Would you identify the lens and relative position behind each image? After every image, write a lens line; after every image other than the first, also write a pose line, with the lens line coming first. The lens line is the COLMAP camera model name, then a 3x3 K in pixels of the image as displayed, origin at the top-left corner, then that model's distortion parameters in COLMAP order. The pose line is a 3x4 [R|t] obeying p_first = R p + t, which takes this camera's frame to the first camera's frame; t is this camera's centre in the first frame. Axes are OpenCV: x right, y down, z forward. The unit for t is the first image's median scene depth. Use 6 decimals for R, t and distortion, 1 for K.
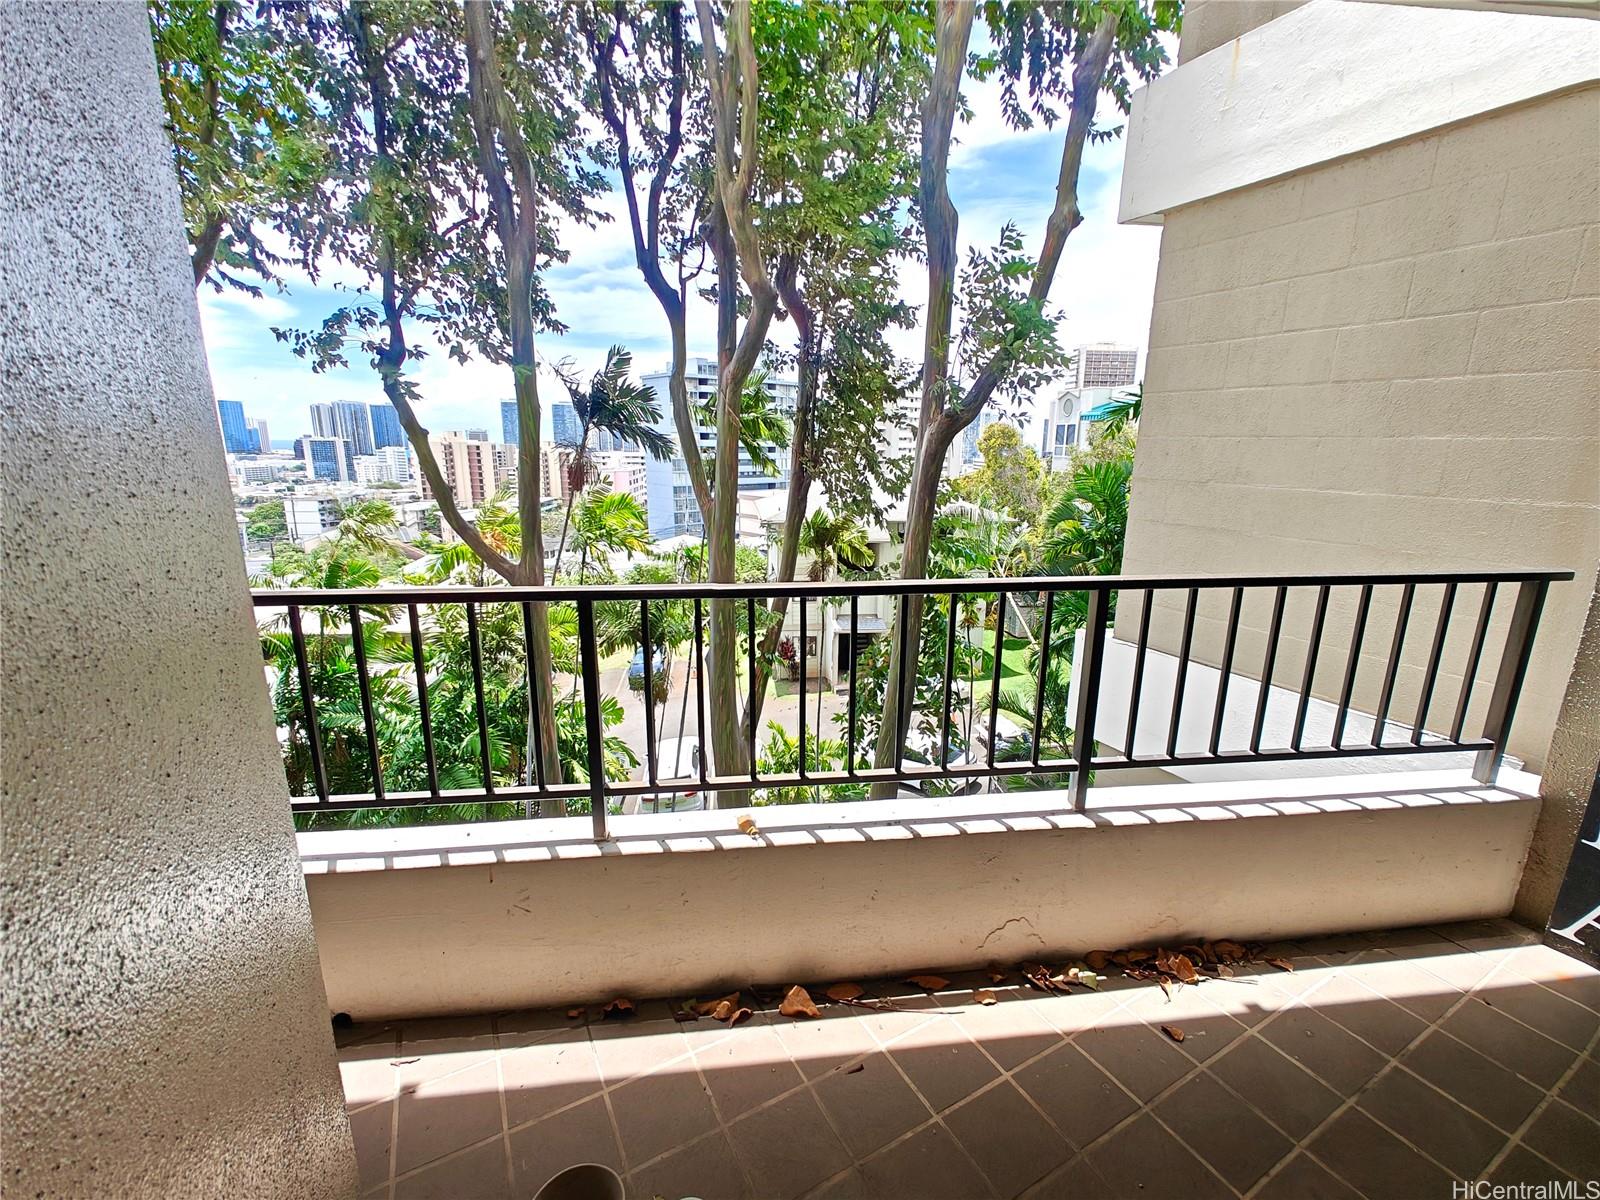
lens RADIAL K [[678.1, 0, 800.0], [0, 678.1, 600.0], [0, 0, 1]] dist [-0.024644, -0.000046]
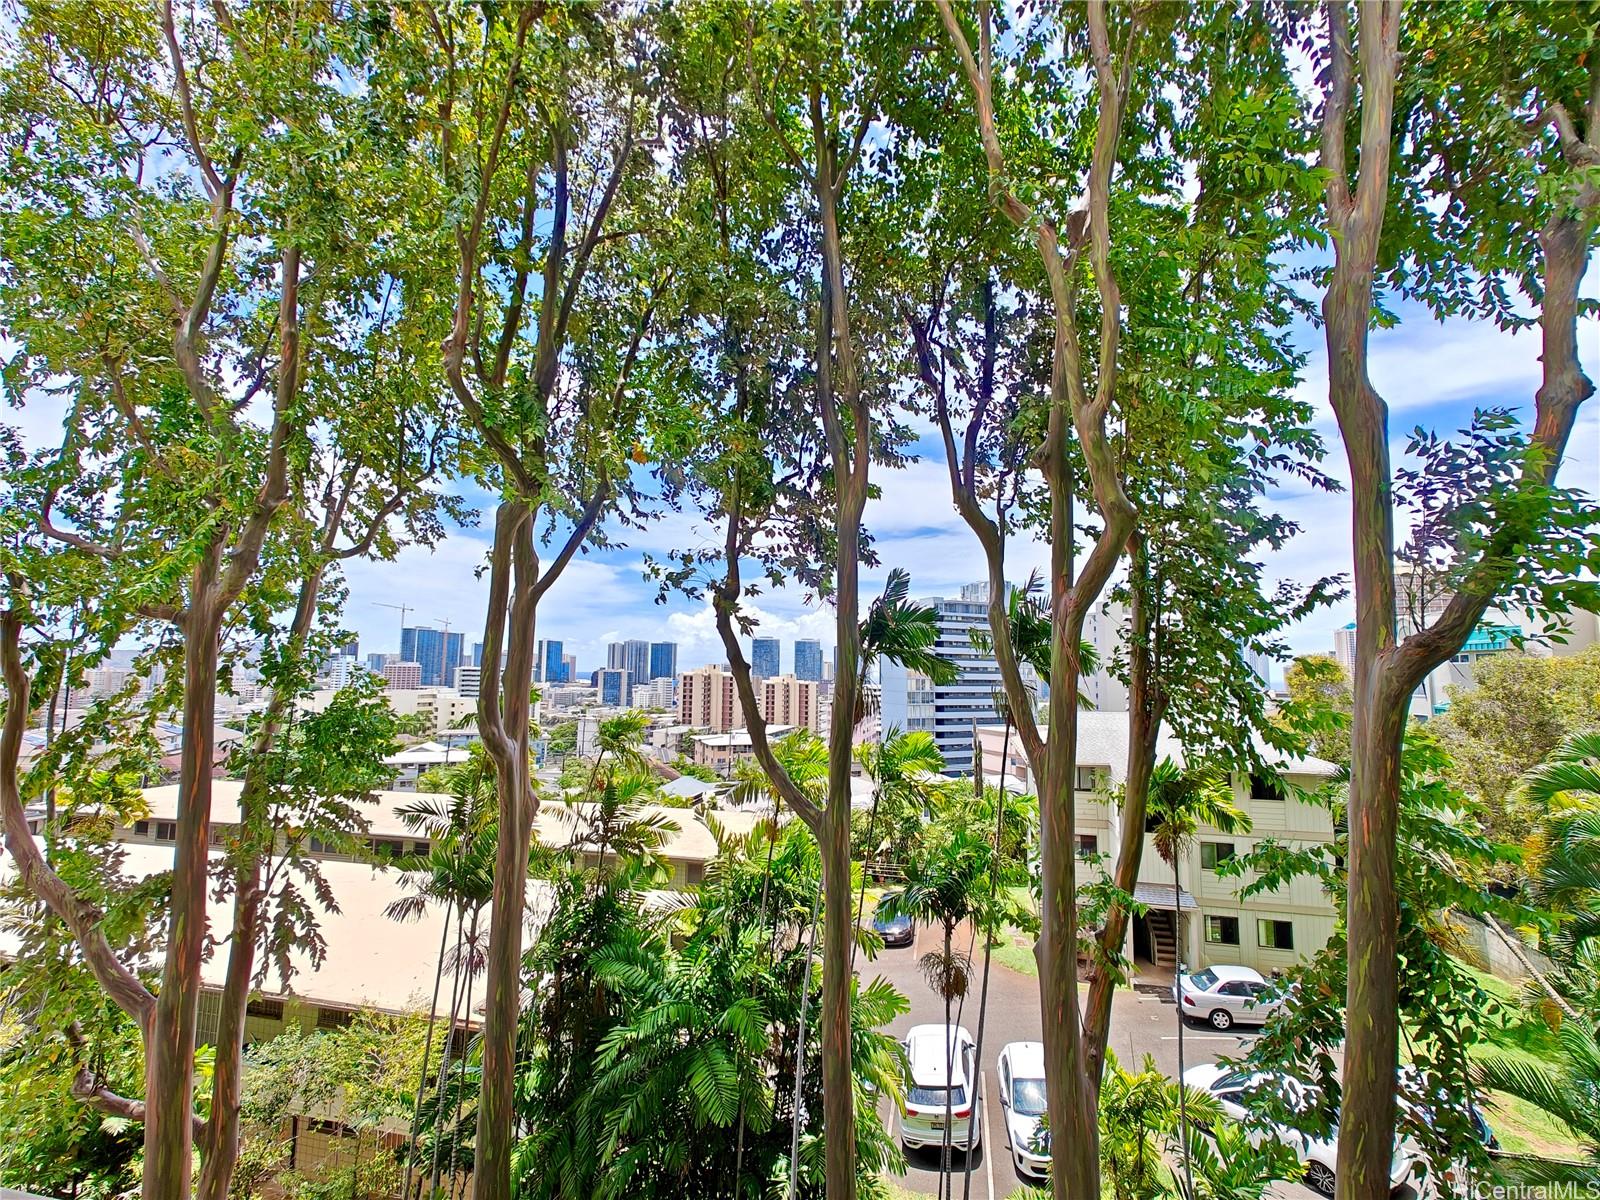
lens RADIAL K [[689.4, 0, 796.8], [0, 689.4, 624.0], [0, 0, 1]] dist [-0.001404, -0.000164]
pose [[0.939279, -0.017707, -0.342699, -0.110379], [-0.086417, 0.954277, -0.286160, -0.015484], [0.332096, 0.298399, 0.894802, 0.072646]]
